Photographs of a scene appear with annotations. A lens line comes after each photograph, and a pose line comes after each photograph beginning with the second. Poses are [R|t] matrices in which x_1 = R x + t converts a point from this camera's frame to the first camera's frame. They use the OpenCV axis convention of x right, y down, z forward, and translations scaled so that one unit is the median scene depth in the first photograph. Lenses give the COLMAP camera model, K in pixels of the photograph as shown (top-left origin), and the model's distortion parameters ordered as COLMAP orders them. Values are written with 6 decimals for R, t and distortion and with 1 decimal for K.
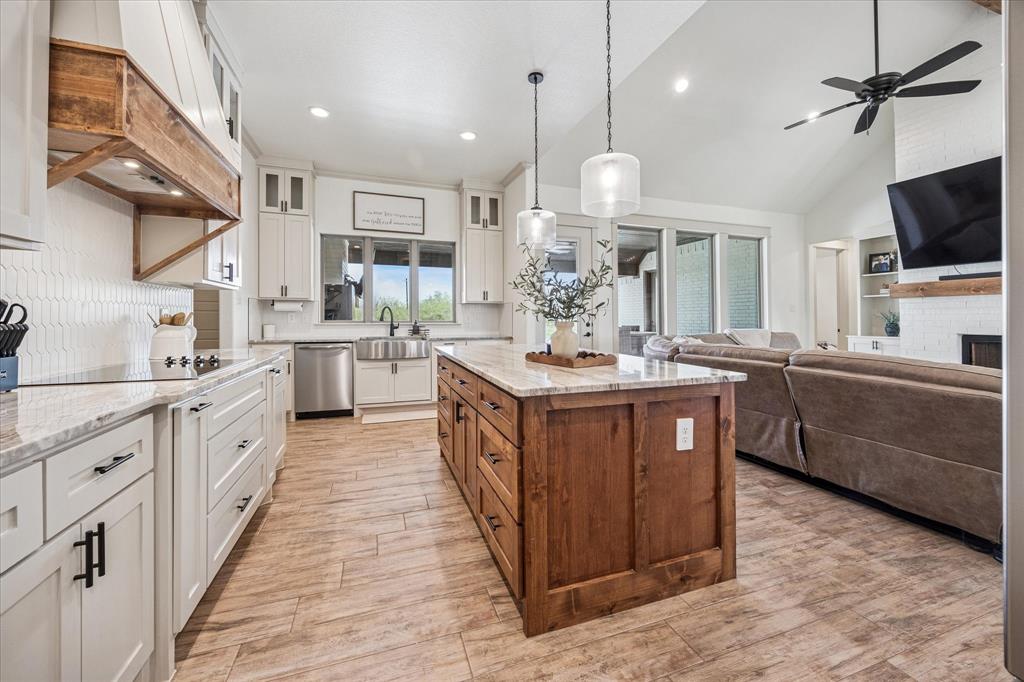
lens RADIAL K [[392.4, 0, 513.3], [0, 392.4, 318.5], [0, 0, 1]] dist [-0.001890, 0.000075]
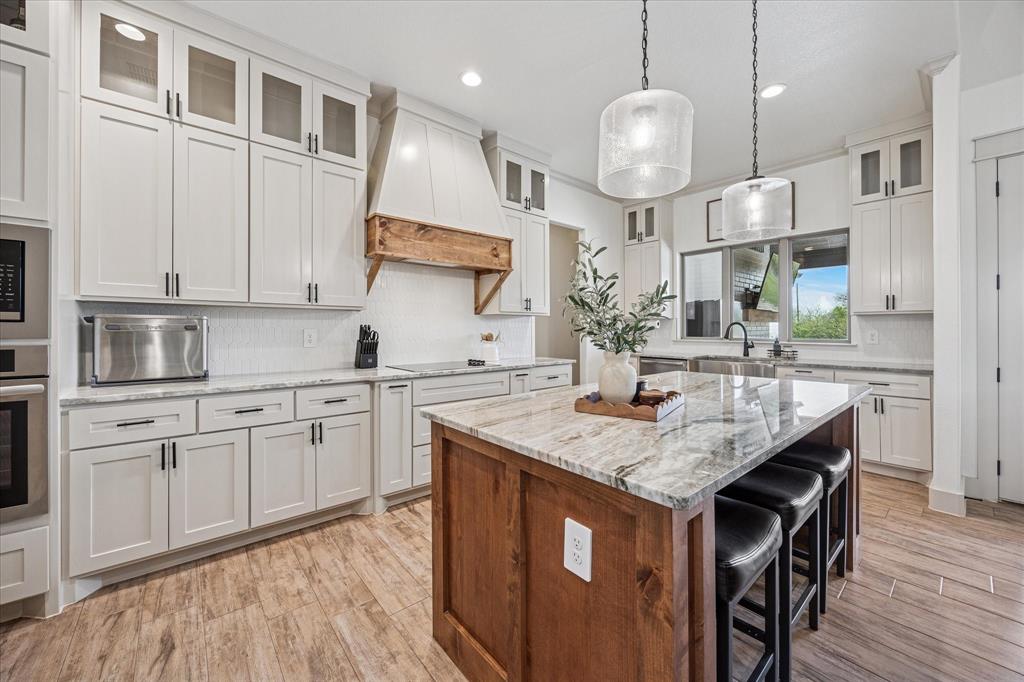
lens RADIAL K [[392.4, 0, 518.2], [0, 392.4, 330.7], [0, 0, 1]] dist [-0.001890, 0.000075]
pose [[0.366239, 0.006553, -0.930498, 0.346435], [-0.003112, 0.999978, 0.005817, -0.016912], [0.930515, 0.000765, 0.366252, 0.246771]]
